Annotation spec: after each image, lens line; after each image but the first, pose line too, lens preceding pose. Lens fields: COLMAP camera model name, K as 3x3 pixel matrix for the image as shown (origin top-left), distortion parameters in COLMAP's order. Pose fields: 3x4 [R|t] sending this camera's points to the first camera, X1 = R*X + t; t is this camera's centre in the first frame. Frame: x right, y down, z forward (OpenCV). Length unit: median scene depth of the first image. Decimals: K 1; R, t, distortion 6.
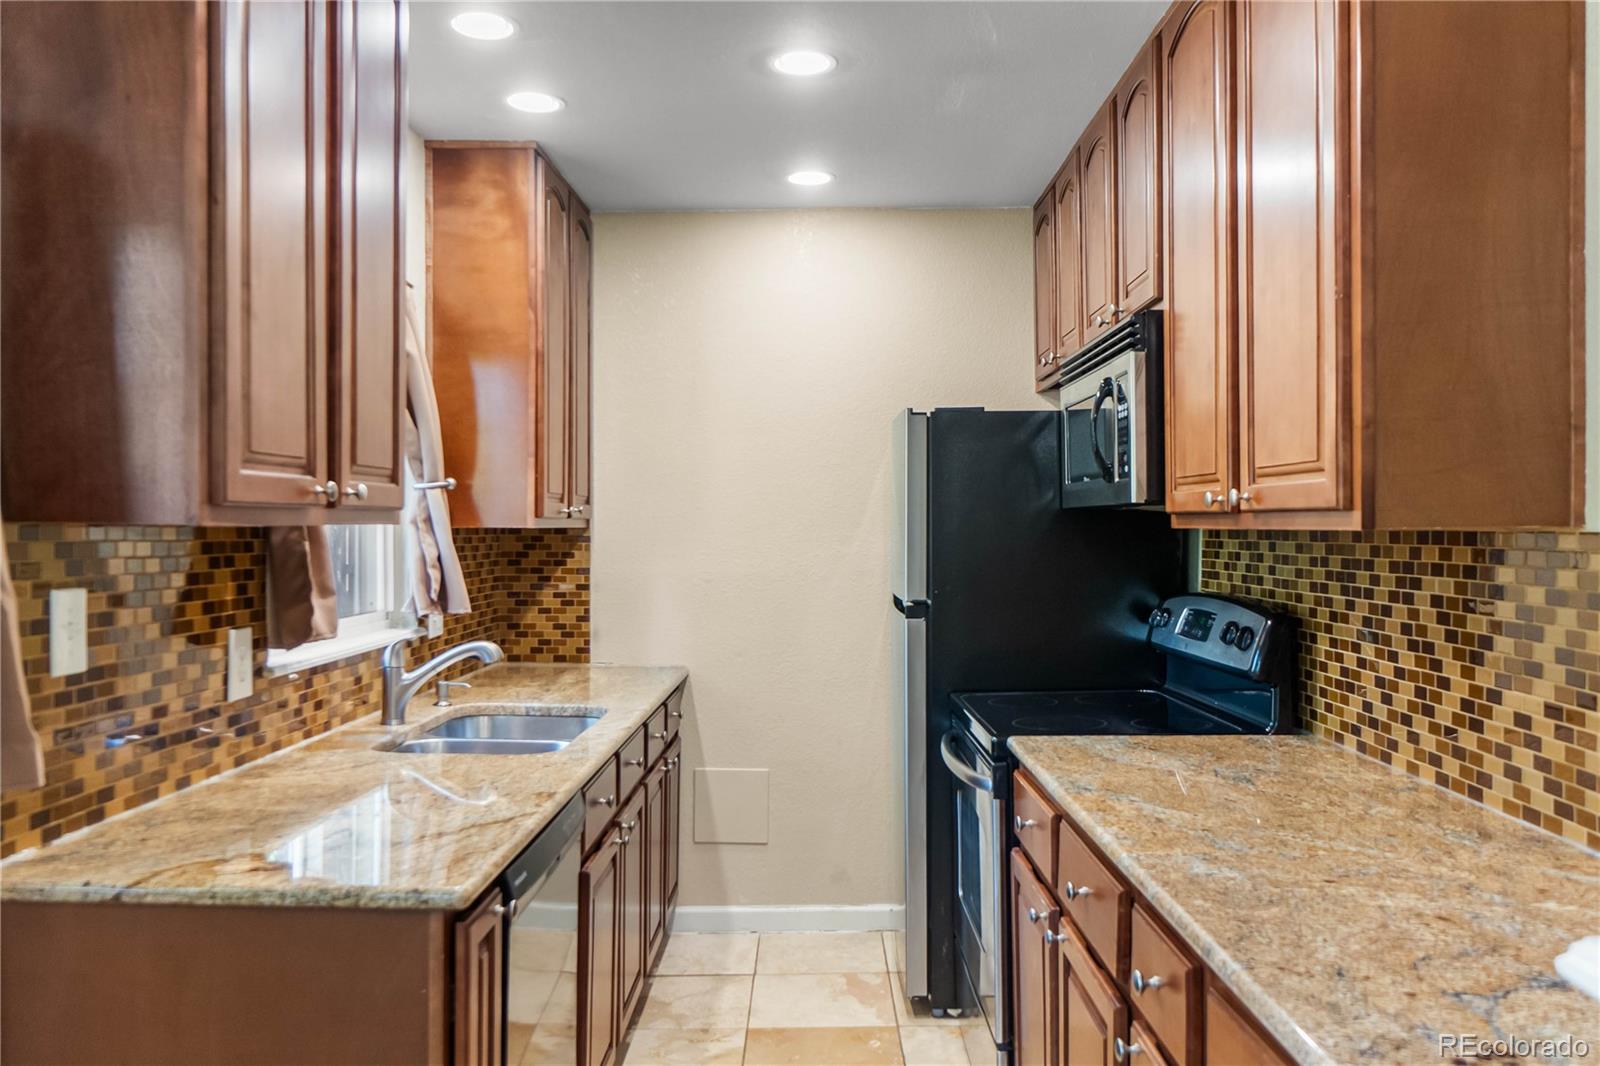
lens RADIAL K [[1252.7, 0, 807.7], [0, 1252.7, 538.1], [0, 0, 1]] dist [-0.005721, 0.005210]
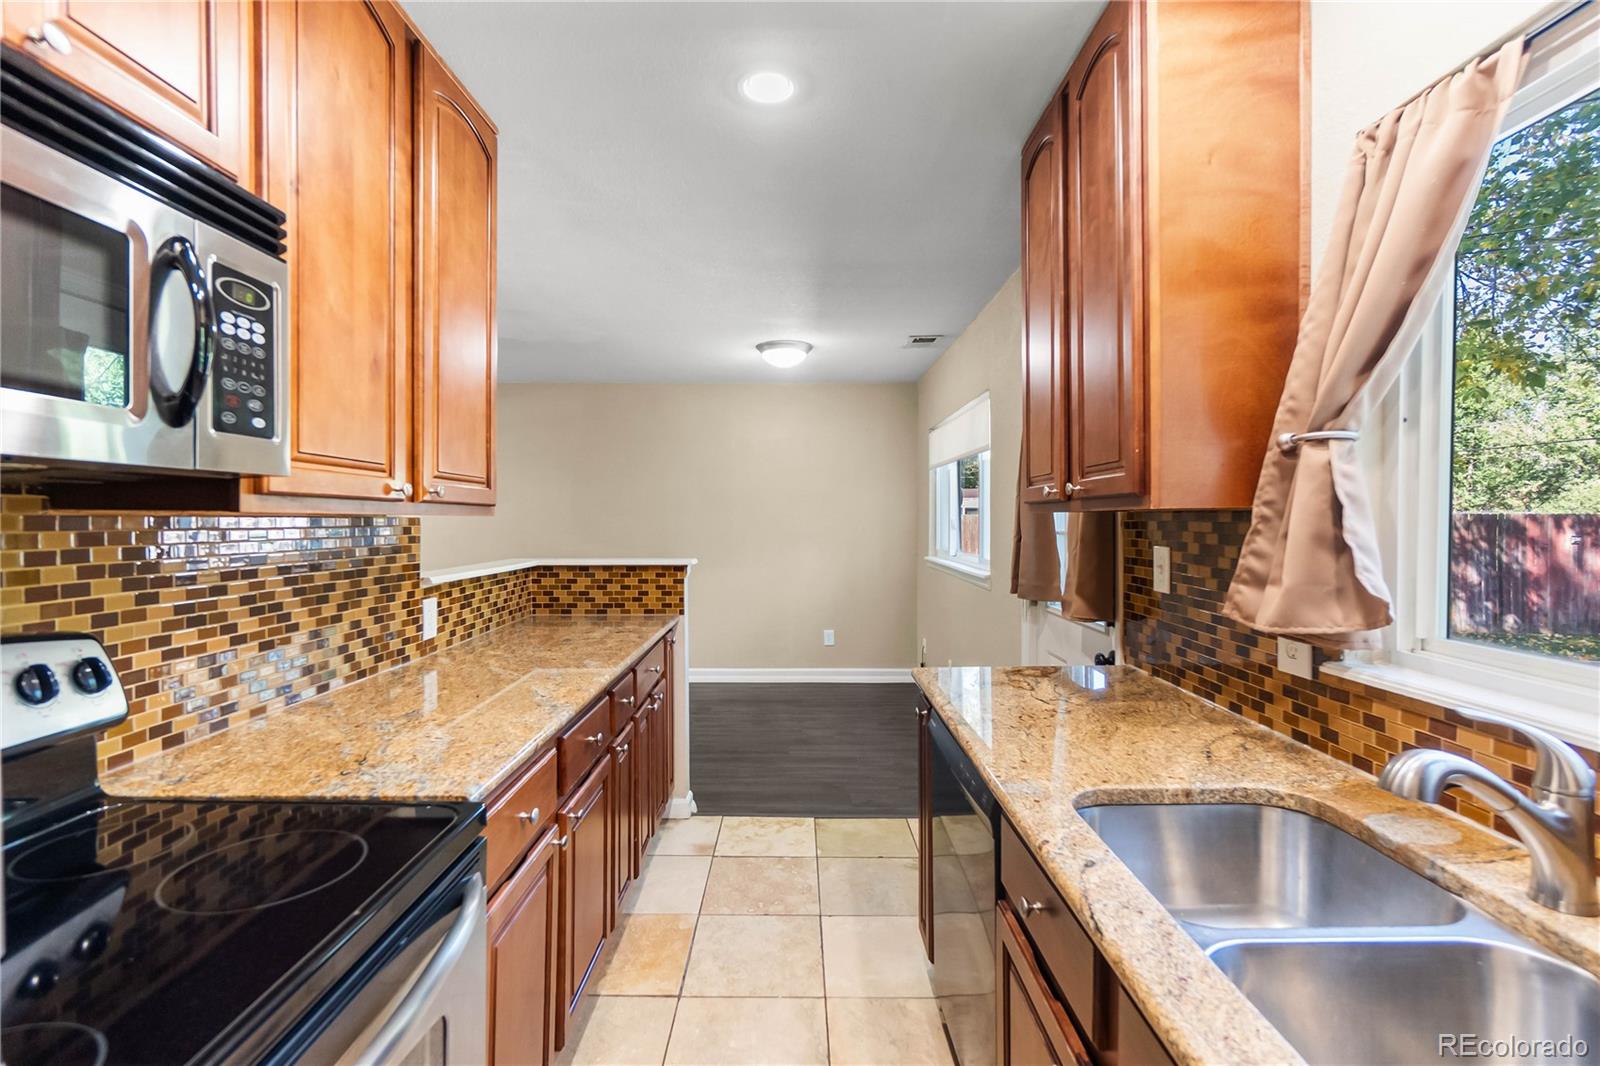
lens RADIAL K [[707.0, 0, 784.2], [0, 707.0, 528.6], [0, 0, 1]] dist [0.001168, 0.000211]
pose [[-0.999923, 0.001208, 0.012312, -0.028033], [0.001479, 0.999757, 0.021992, -0.006341], [-0.012283, 0.022008, -0.999682, 1.276929]]
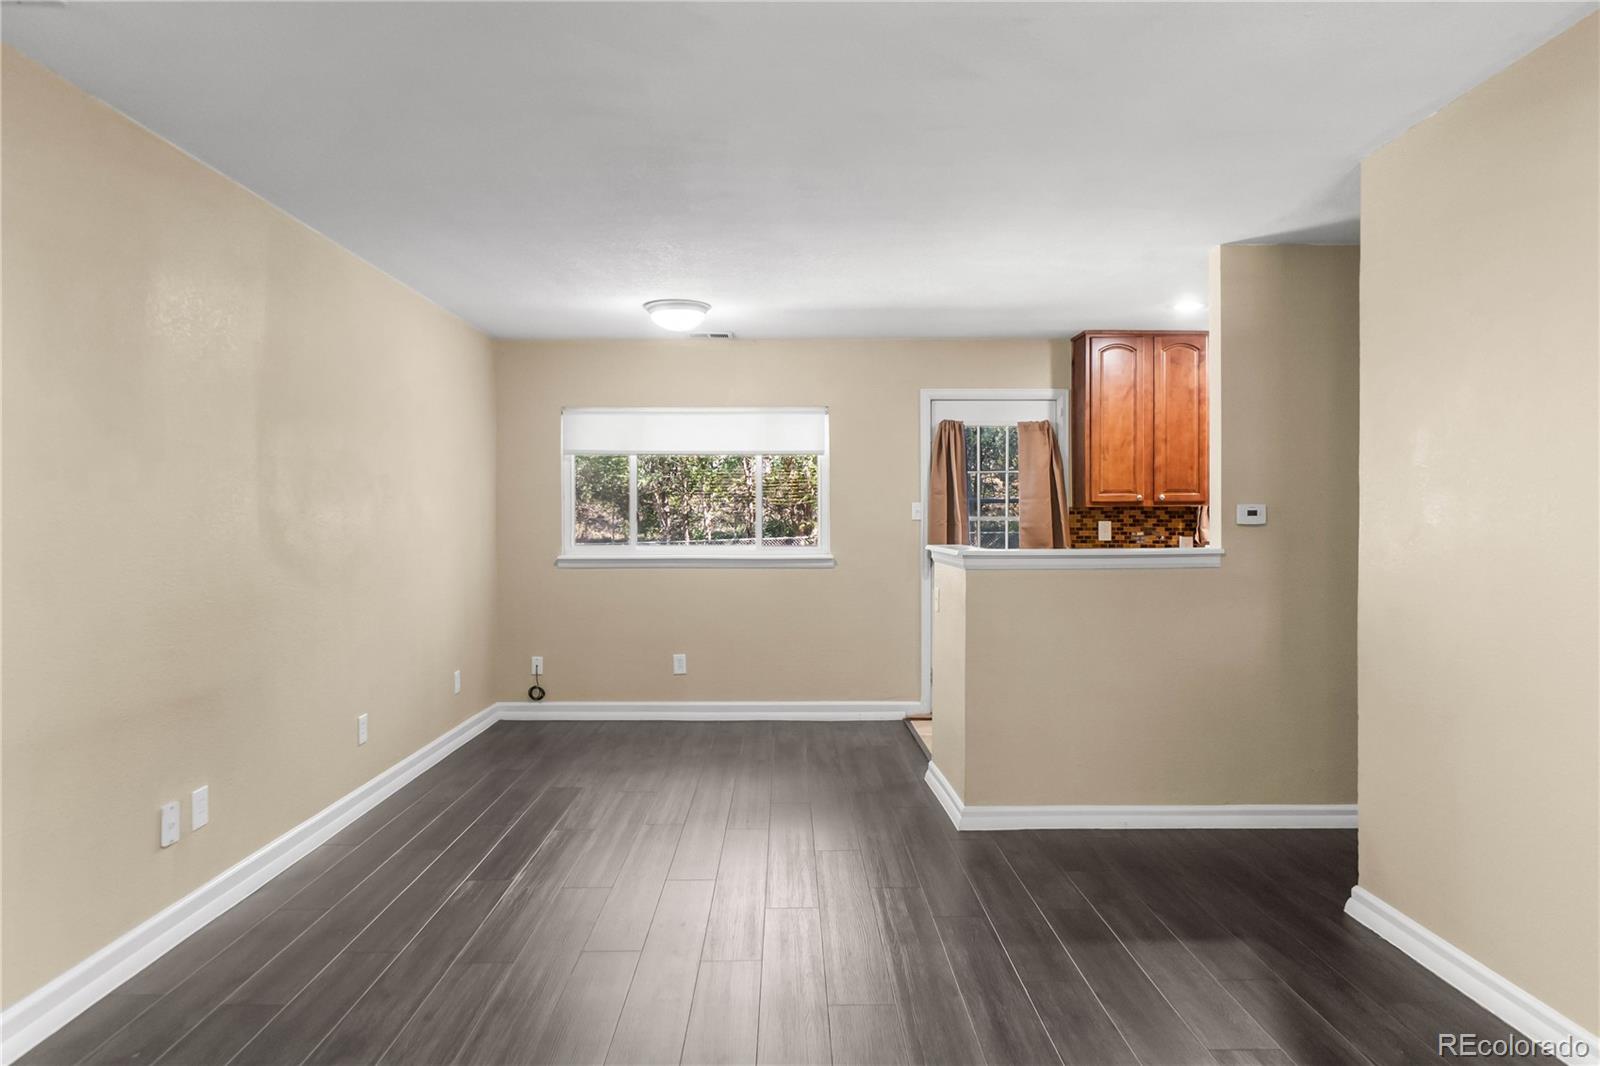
lens RADIAL K [[982.5, 0, 811.6], [0, 982.5, 528.8], [0, 0, 1]] dist [-0.003680, 0.000348]
pose [[0.029606, 0.011707, -0.999493, 1.812998], [-0.004696, 0.999922, 0.011573, 0.020689], [0.999551, 0.004351, 0.029658, -0.107116]]
